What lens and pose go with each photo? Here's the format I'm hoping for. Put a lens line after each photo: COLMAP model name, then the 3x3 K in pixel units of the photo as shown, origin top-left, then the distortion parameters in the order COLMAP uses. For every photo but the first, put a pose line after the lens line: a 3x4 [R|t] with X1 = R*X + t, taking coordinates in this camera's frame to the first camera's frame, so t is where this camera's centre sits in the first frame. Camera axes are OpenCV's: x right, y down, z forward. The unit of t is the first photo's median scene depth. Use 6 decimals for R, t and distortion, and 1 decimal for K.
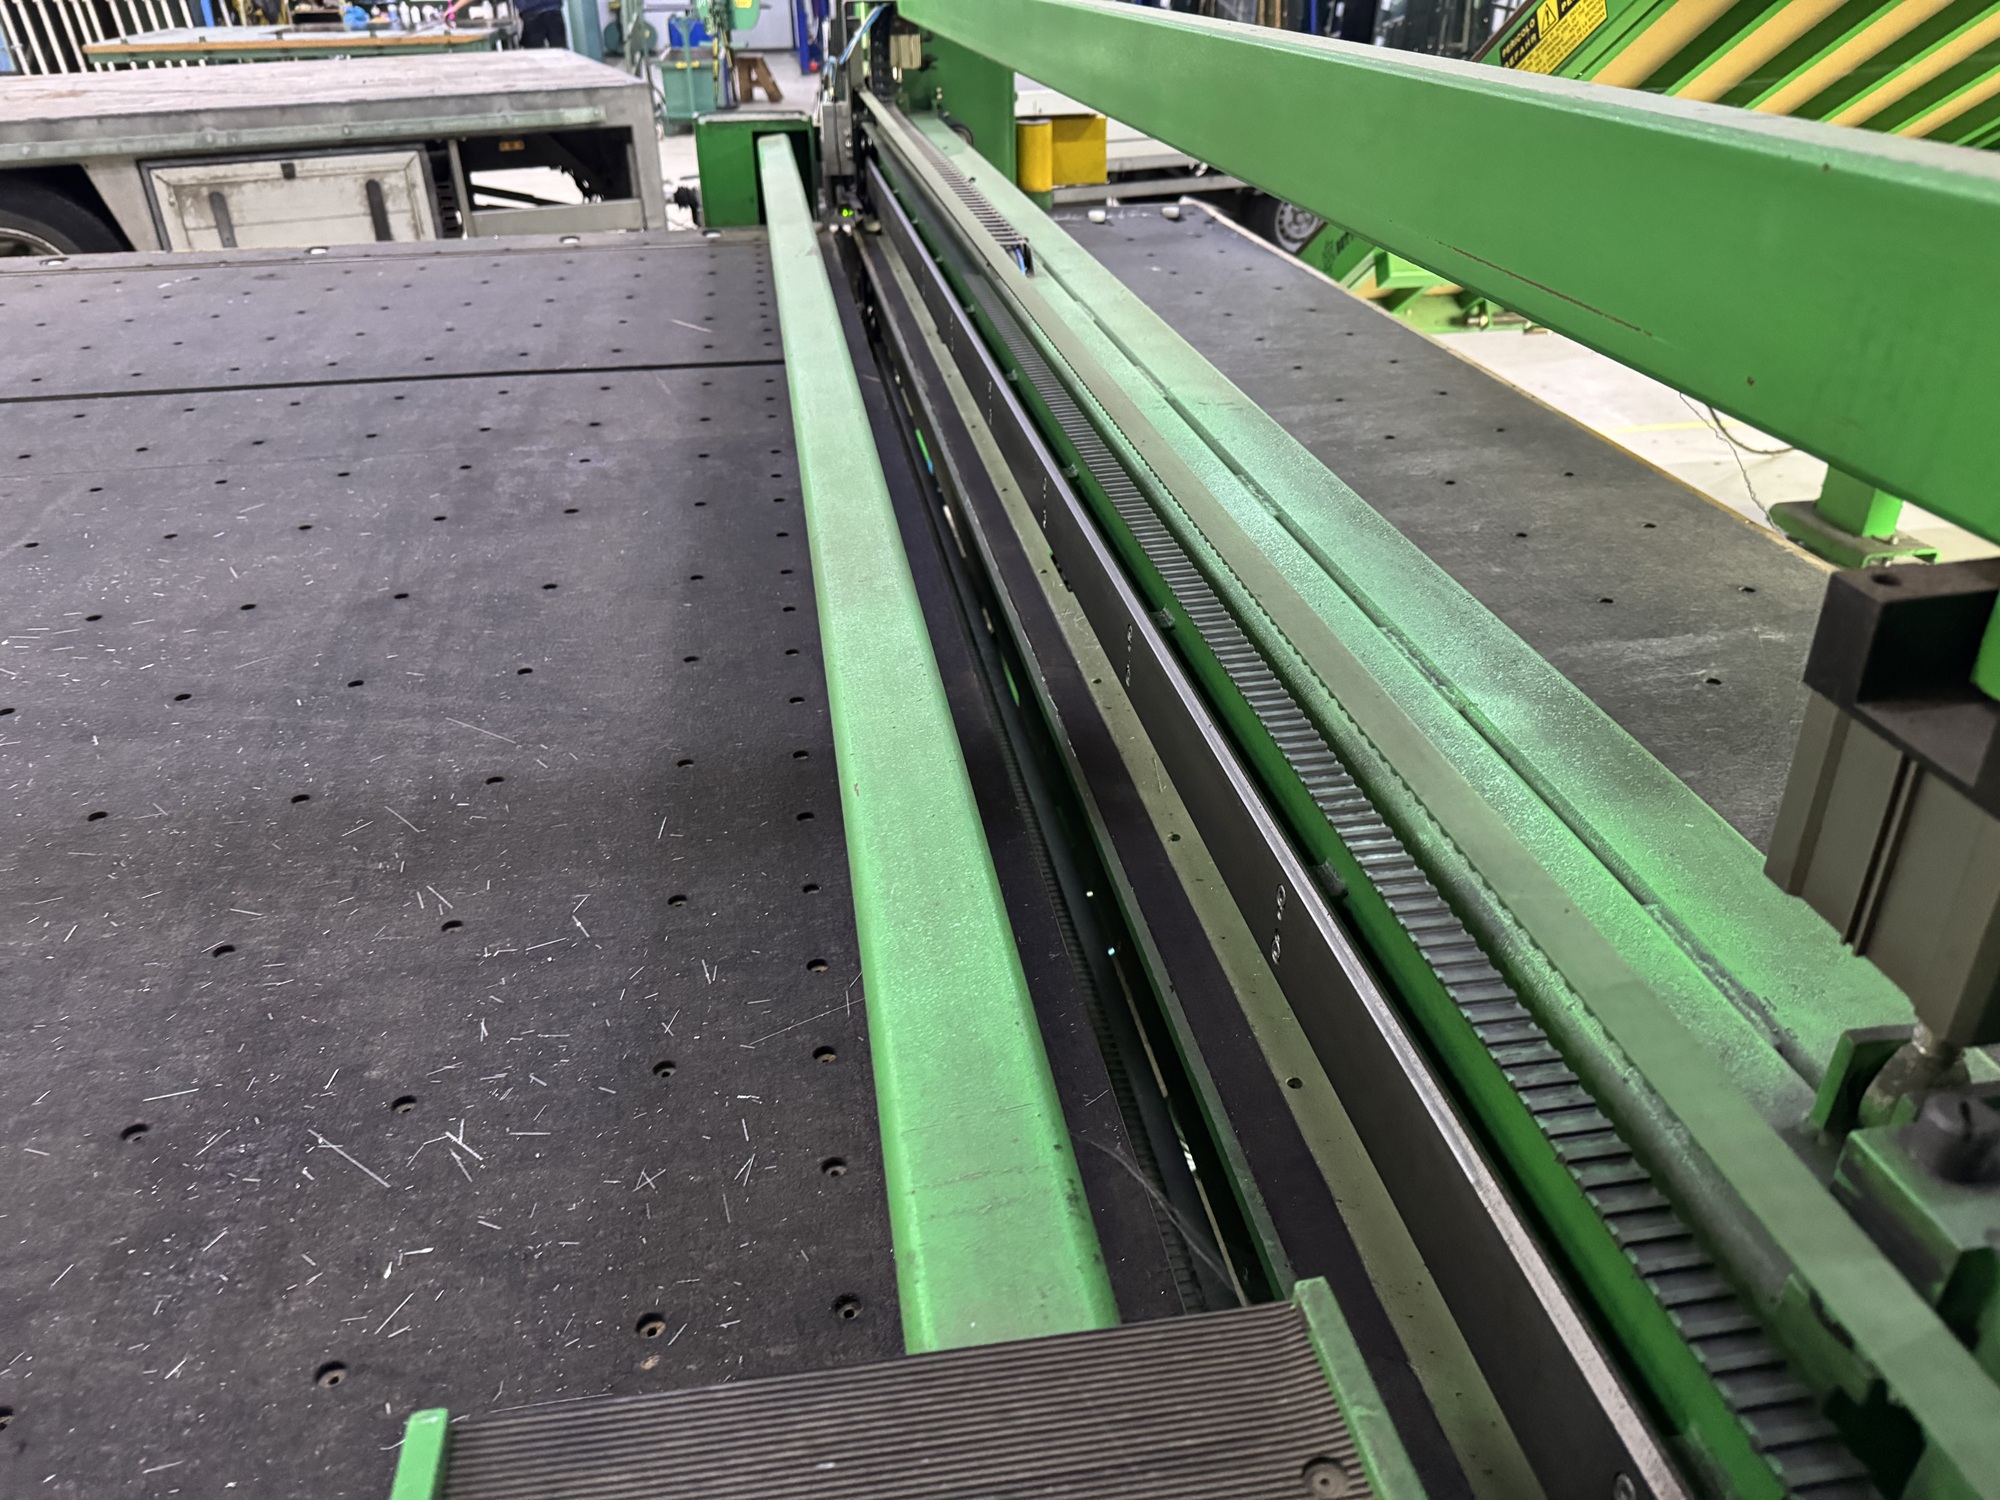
lens RADIAL K [[1422.5, 0, 1006.5], [0, 1422.5, 757.0], [0, 0, 1]] dist [0.007301, 0.004679]
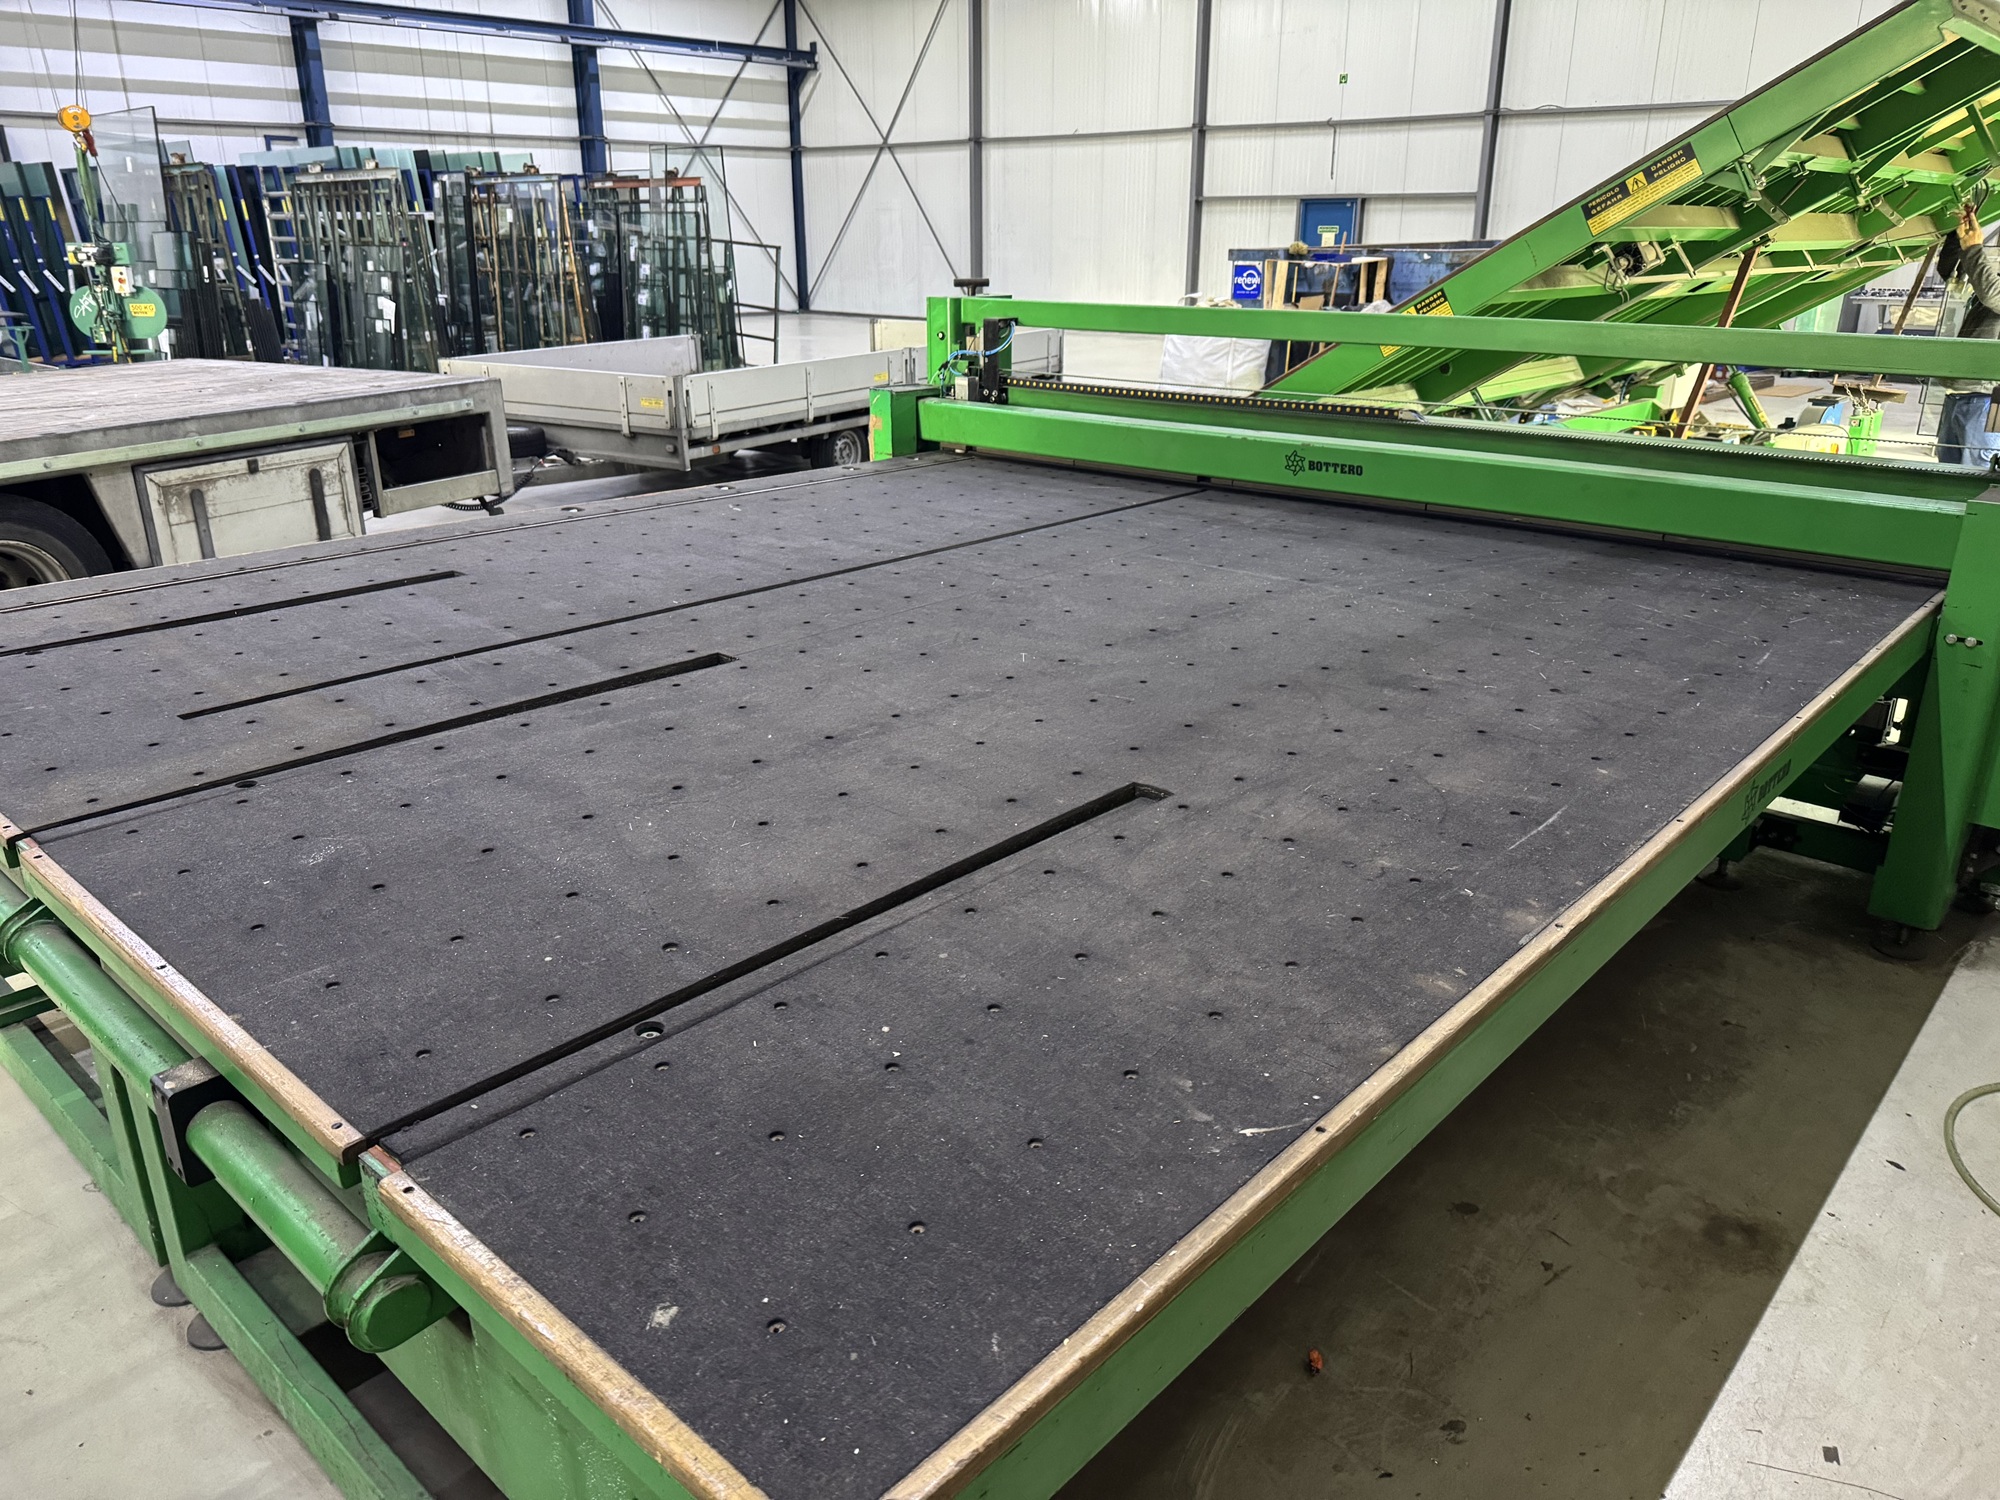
lens RADIAL K [[1422.5, 0, 1006.5], [0, 1422.5, 757.0], [0, 0, 1]] dist [0.007301, 0.004679]
pose [[0.777729, -0.202680, 0.595028, -0.752504], [0.300652, 0.951238, -0.068953, 0.053438], [-0.552038, 0.232523, 0.800742, -0.149400]]
